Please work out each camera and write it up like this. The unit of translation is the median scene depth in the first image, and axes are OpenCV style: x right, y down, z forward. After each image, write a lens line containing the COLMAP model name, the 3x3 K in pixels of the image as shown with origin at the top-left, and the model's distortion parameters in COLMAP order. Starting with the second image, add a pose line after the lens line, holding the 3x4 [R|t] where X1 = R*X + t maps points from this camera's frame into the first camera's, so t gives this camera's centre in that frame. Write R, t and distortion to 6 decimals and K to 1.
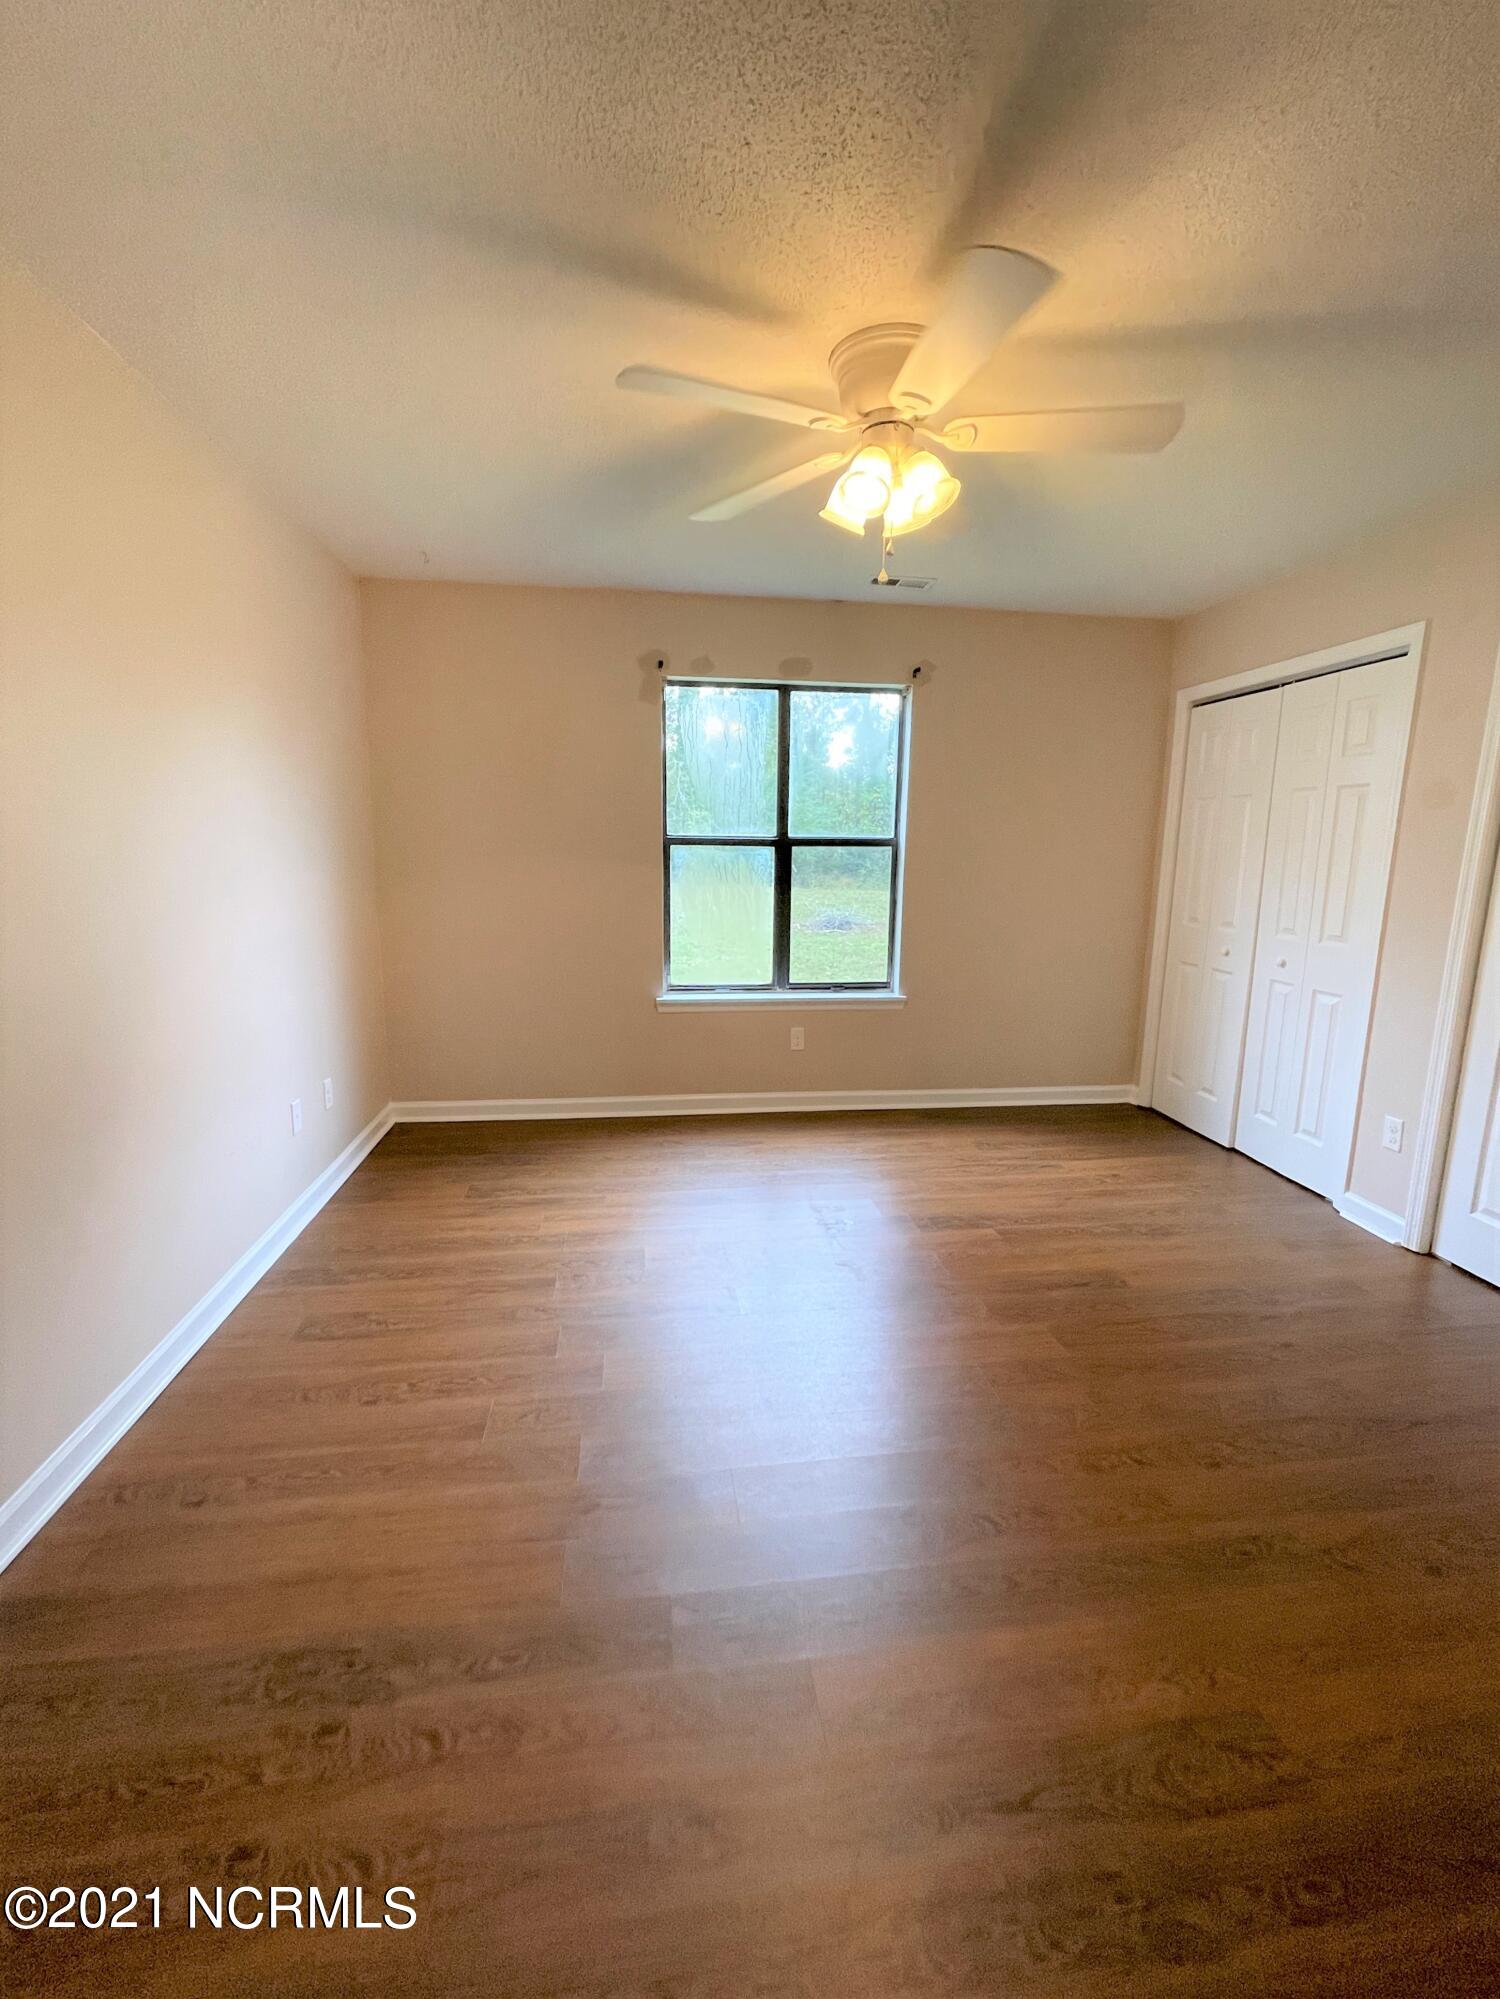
lens RADIAL K [[838.6, 0, 753.3], [0, 838.6, 989.1], [0, 0, 1]] dist [0.002703, -0.000553]
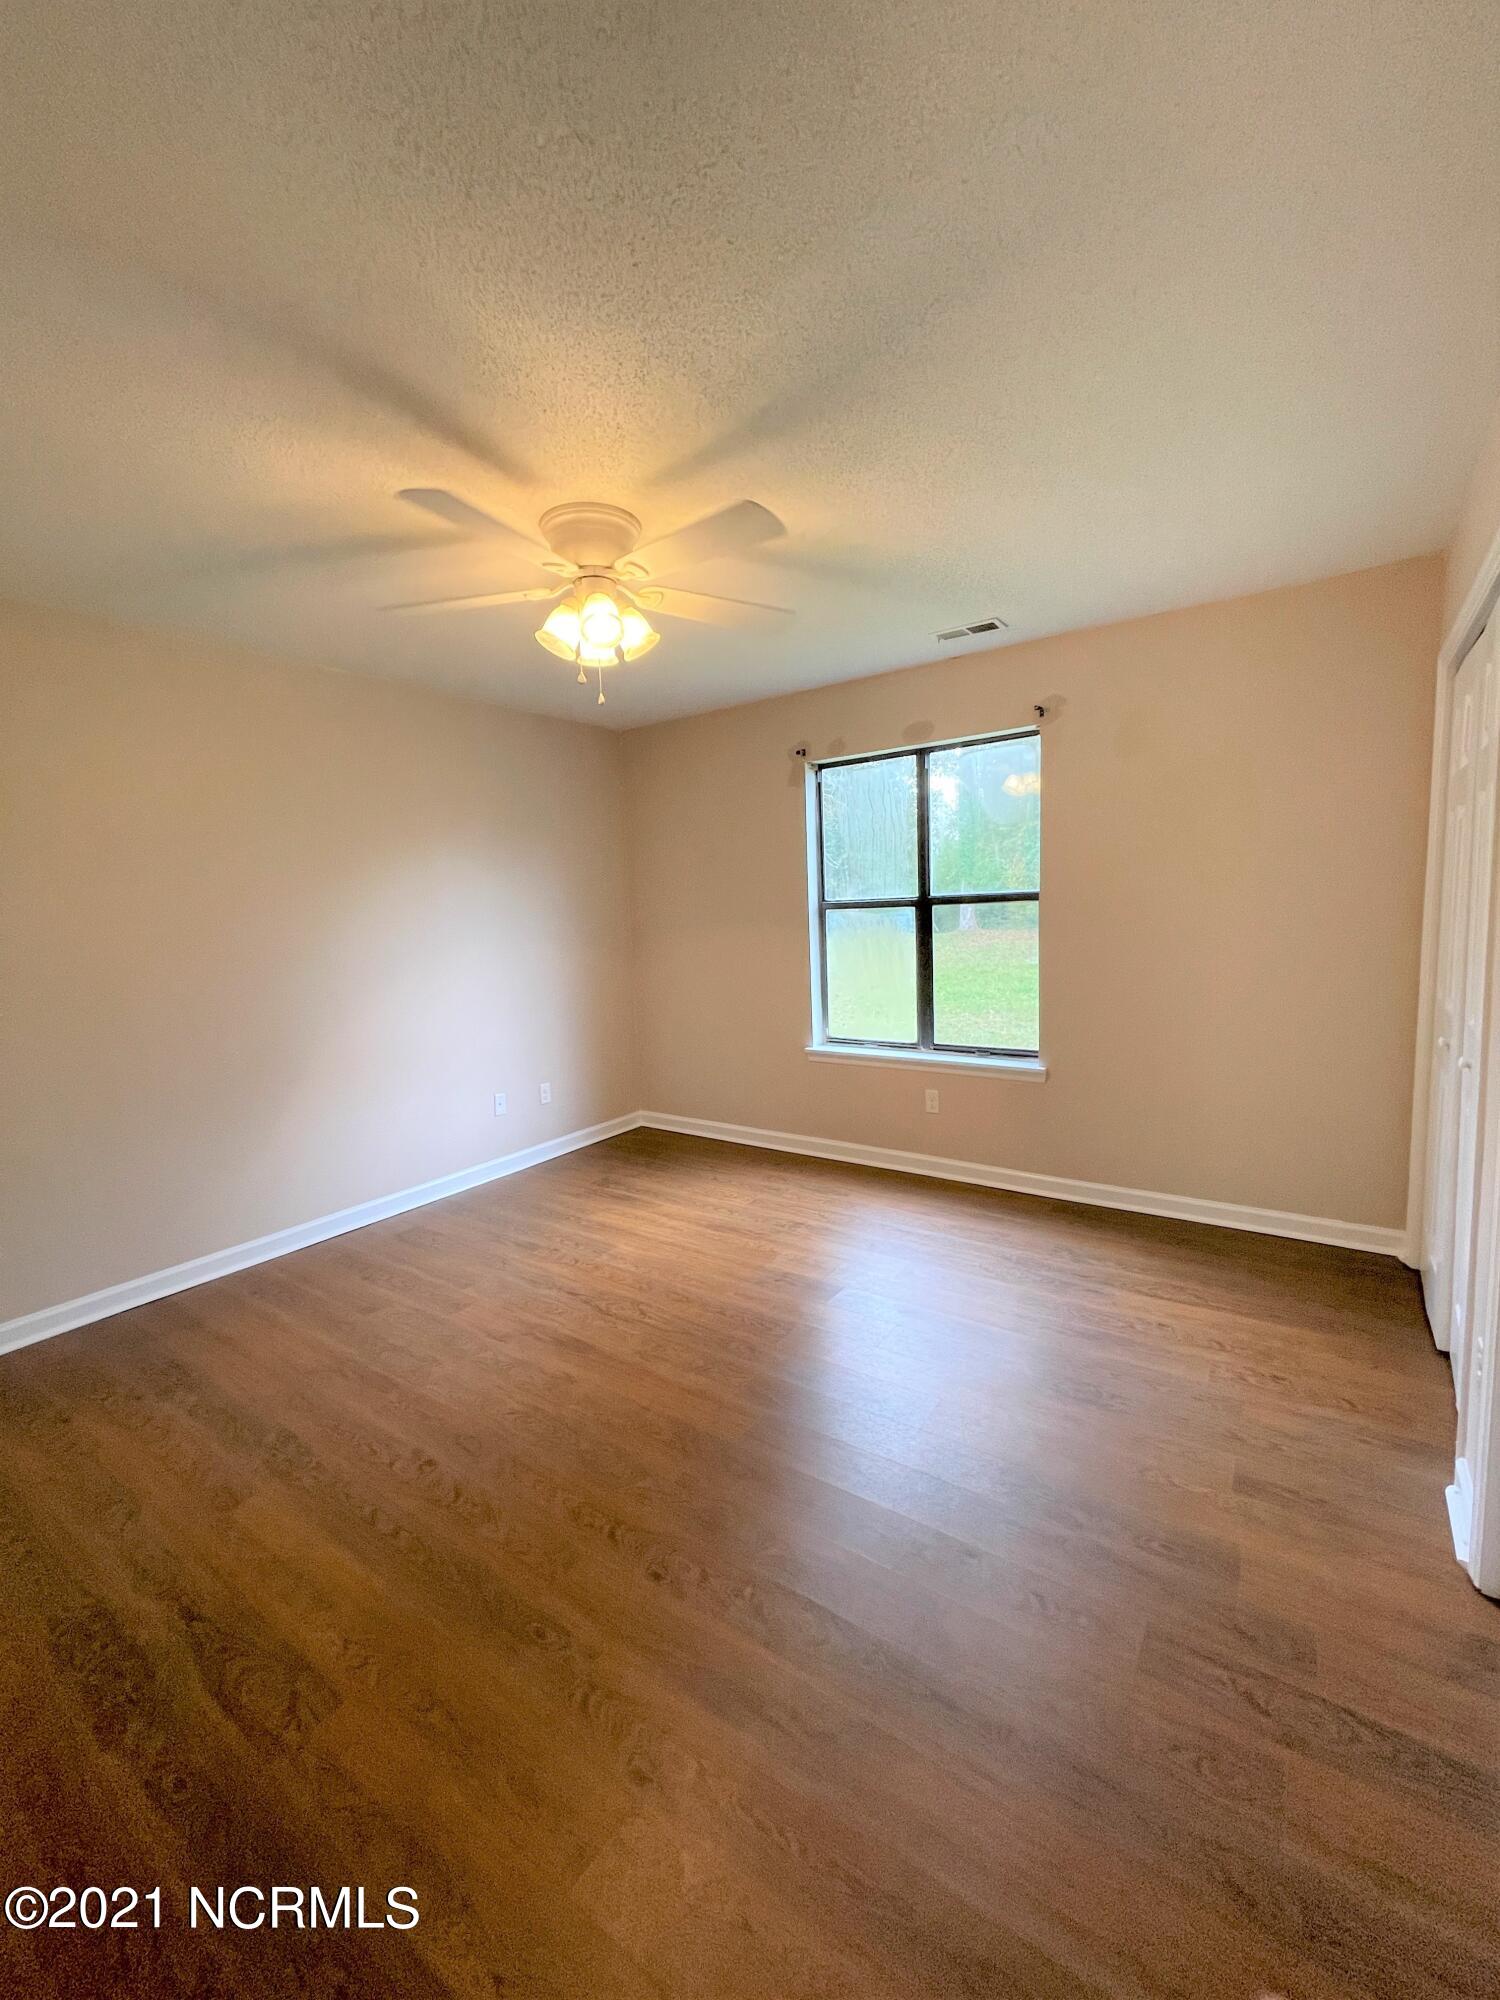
lens RADIAL K [[799.2, 0, 742.9], [0, 799.2, 988.2], [0, 0, 1]] dist [-0.003361, 0.000817]
pose [[0.733333, 0.026621, -0.679348, 0.534127], [-0.067315, 0.997166, -0.033589, -0.026404], [0.676529, 0.070362, 0.733047, 0.164296]]
